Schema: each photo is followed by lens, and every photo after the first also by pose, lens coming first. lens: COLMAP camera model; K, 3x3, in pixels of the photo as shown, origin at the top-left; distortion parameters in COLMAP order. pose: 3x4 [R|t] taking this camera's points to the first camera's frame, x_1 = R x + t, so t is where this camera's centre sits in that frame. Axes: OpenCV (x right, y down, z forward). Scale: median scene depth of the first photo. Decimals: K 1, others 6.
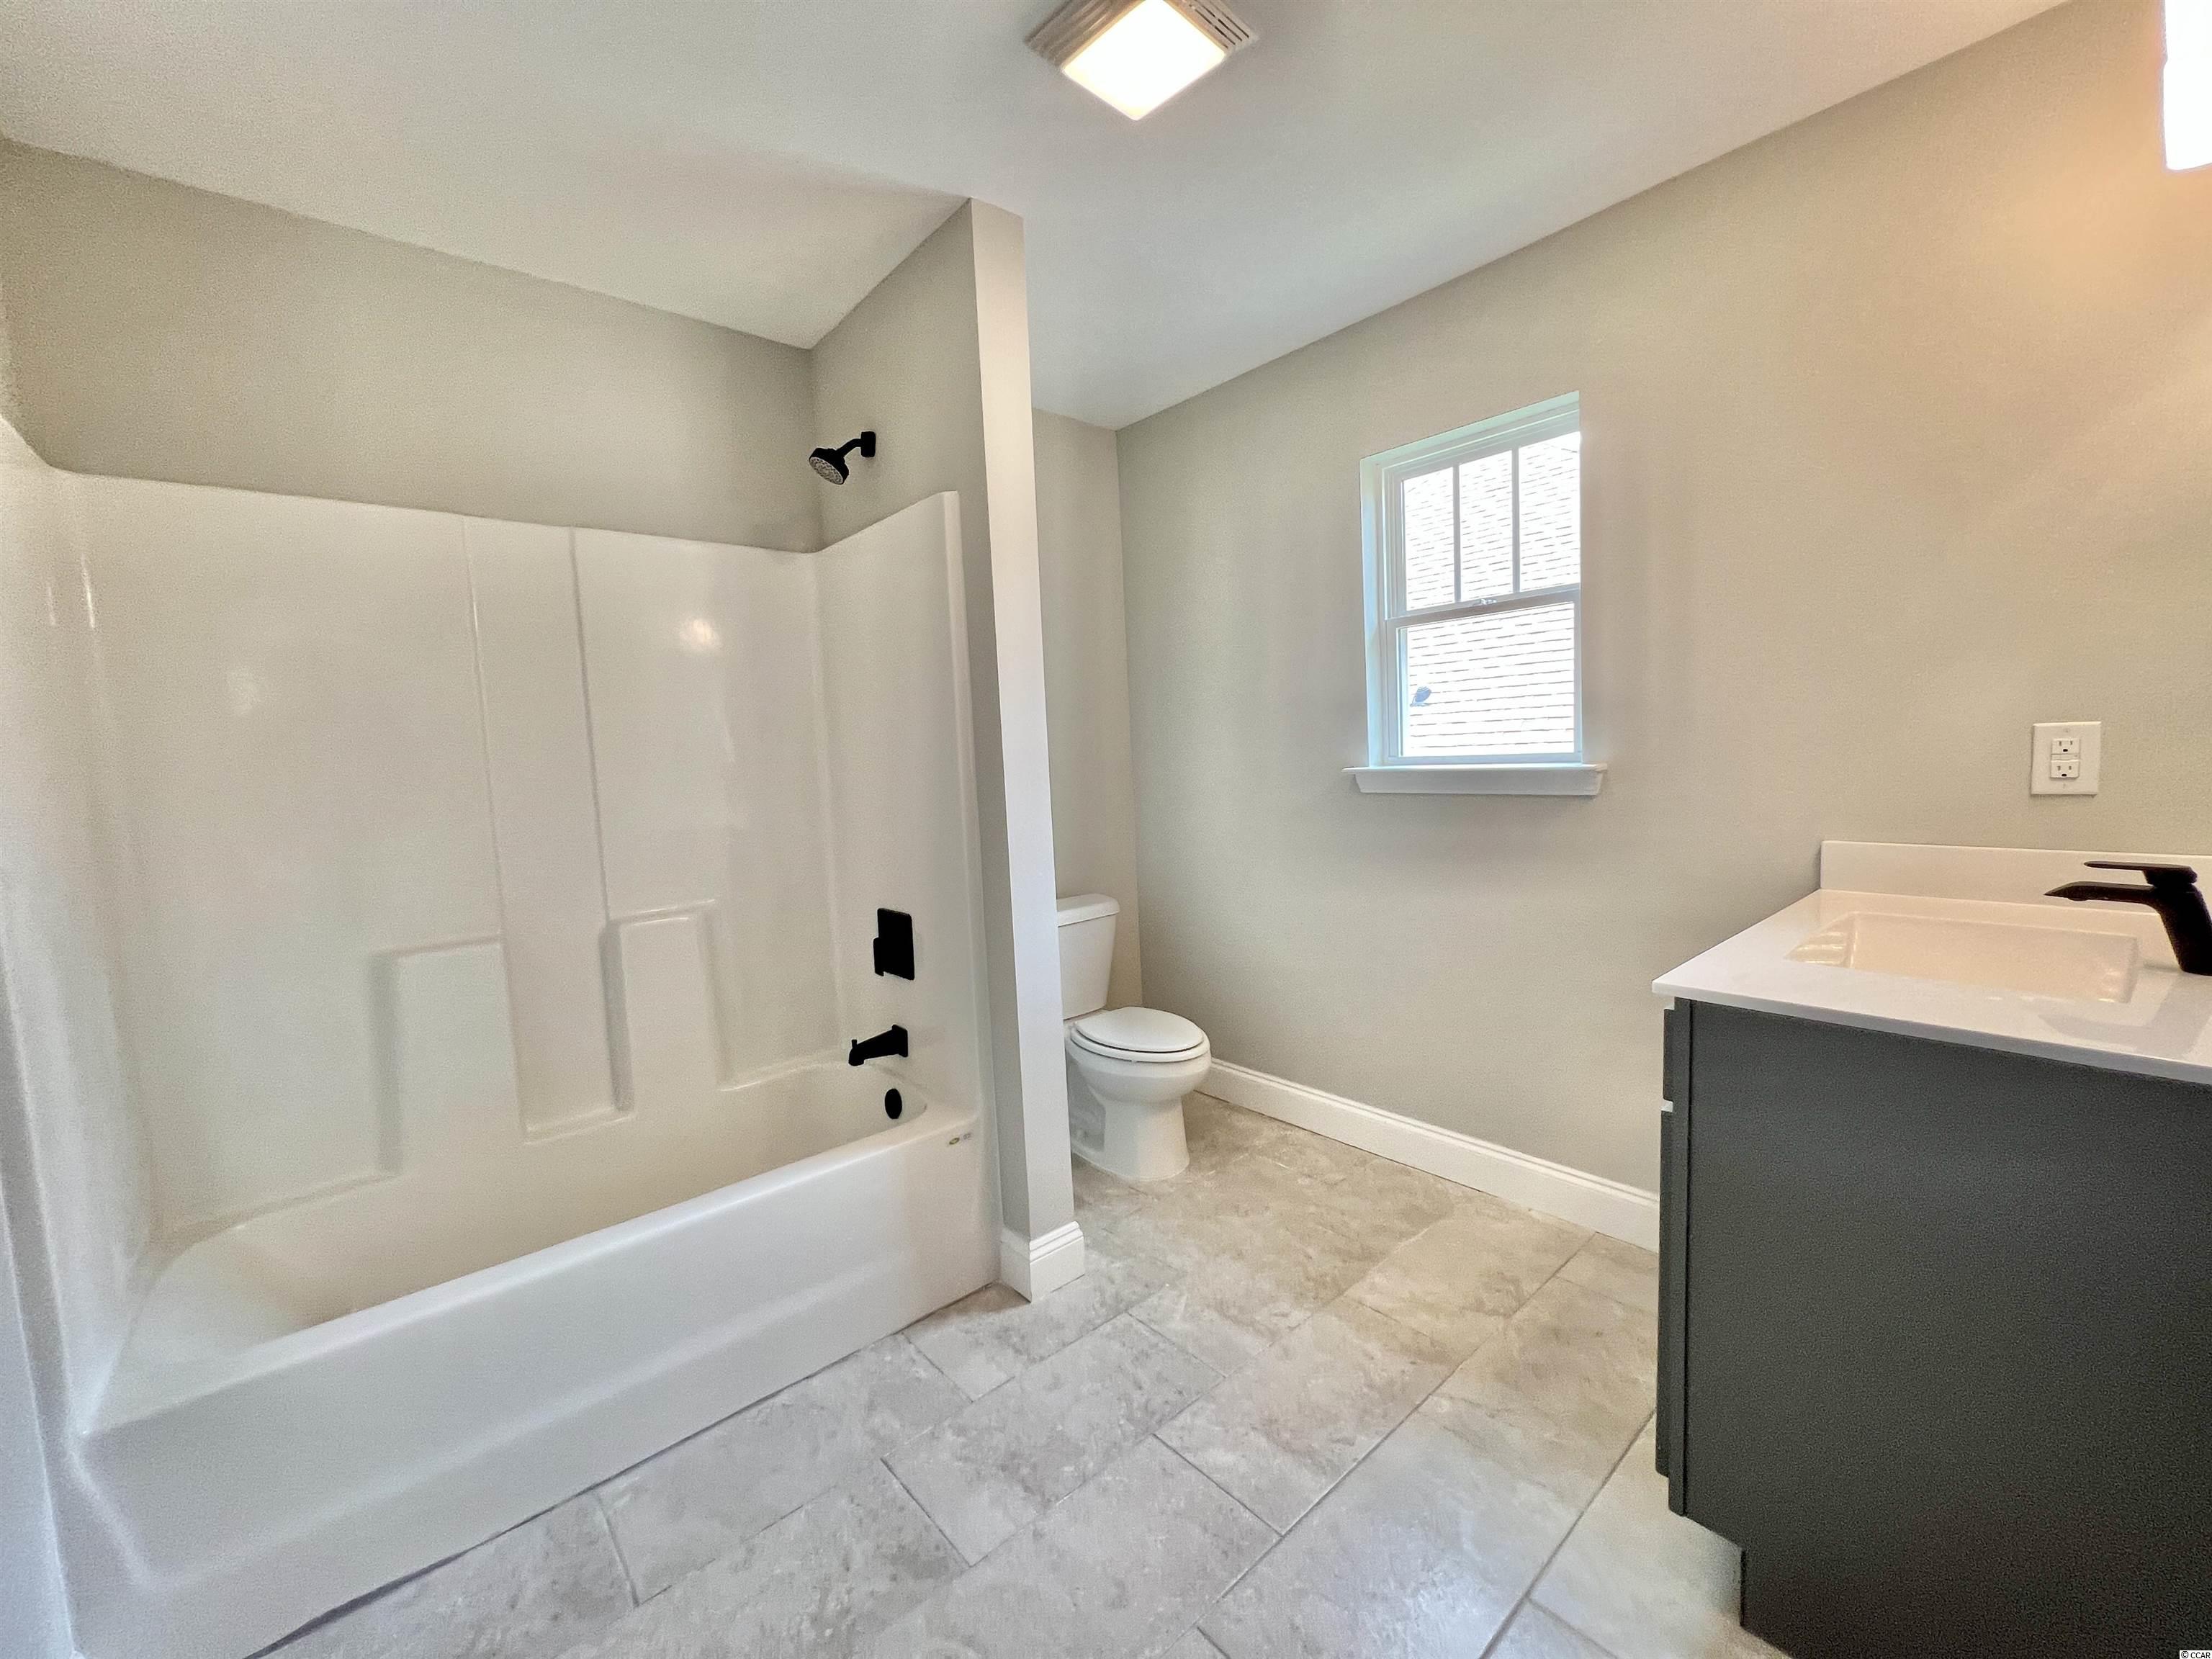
lens RADIAL K [[888.3, 0, 1085.3], [0, 888.3, 826.5], [0, 0, 1]] dist [-0.000085, 0.000335]
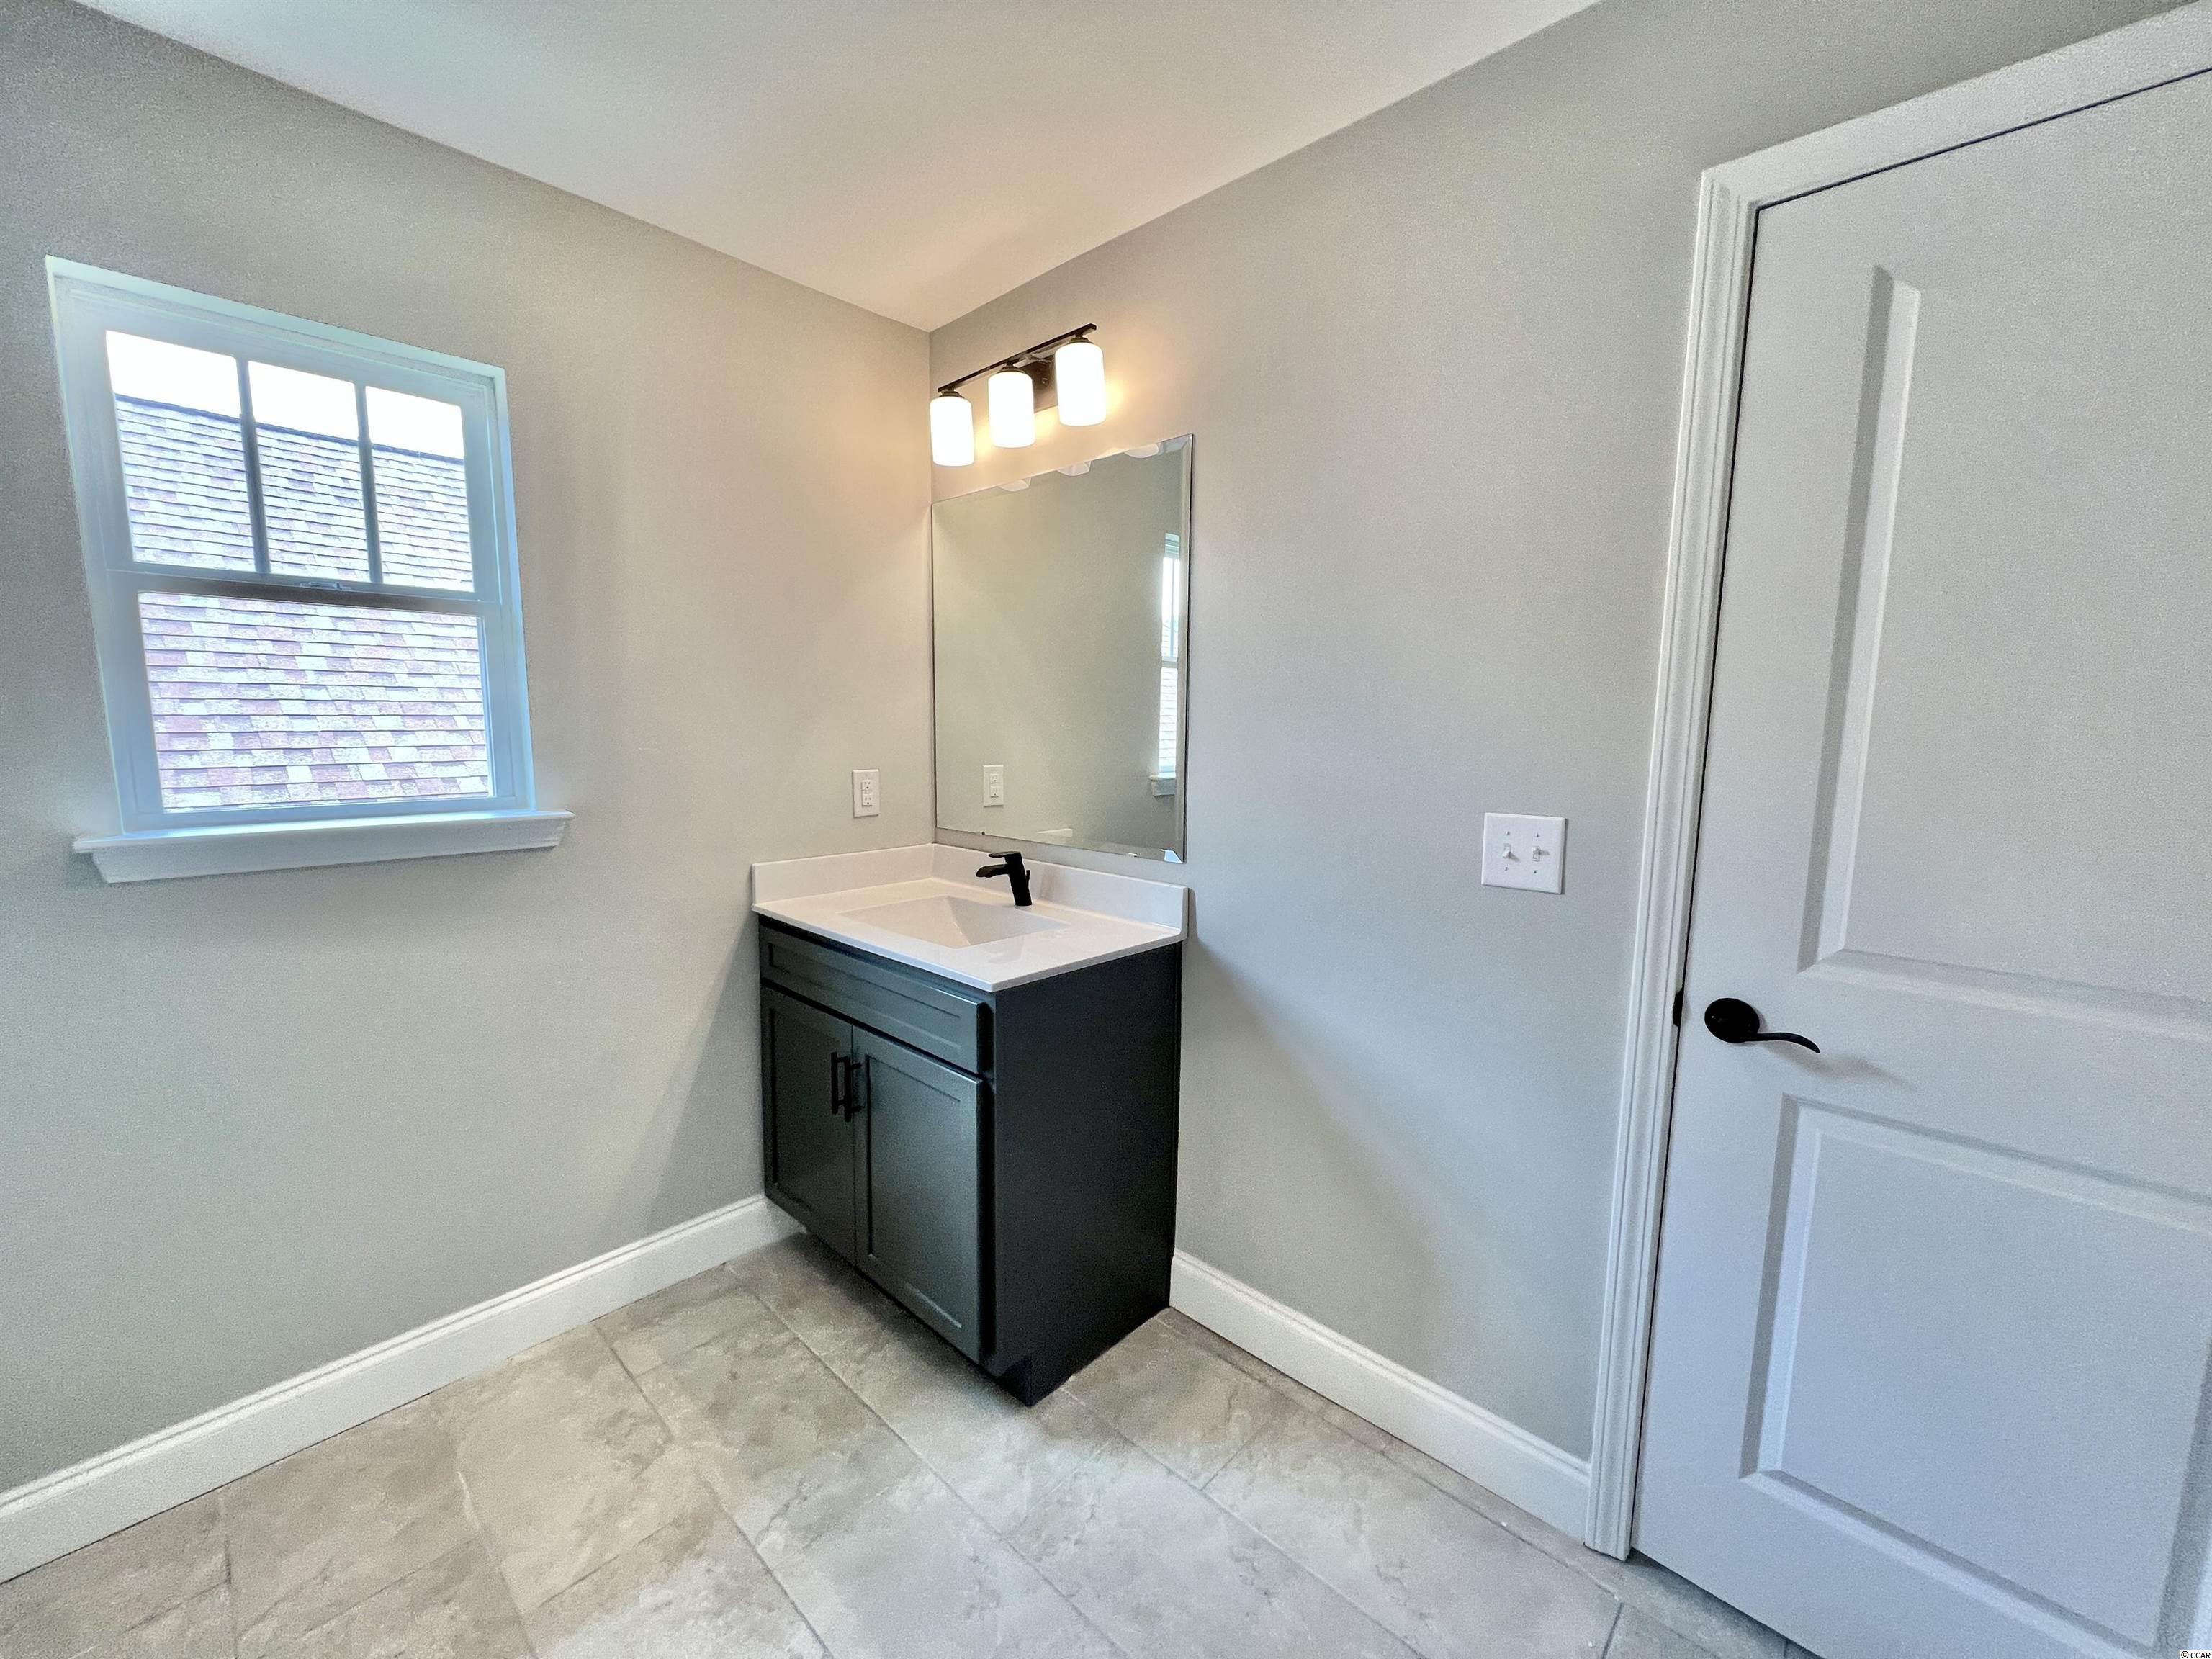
lens RADIAL K [[888.3, 0, 1098.3], [0, 888.3, 834.2], [0, 0, 1]] dist [-0.000085, 0.000335]
pose [[-0.115636, -0.084387, 0.989701, -0.374148], [0.084611, 0.991926, 0.094463, -0.088003], [-0.989681, 0.094662, -0.107562, 0.579903]]
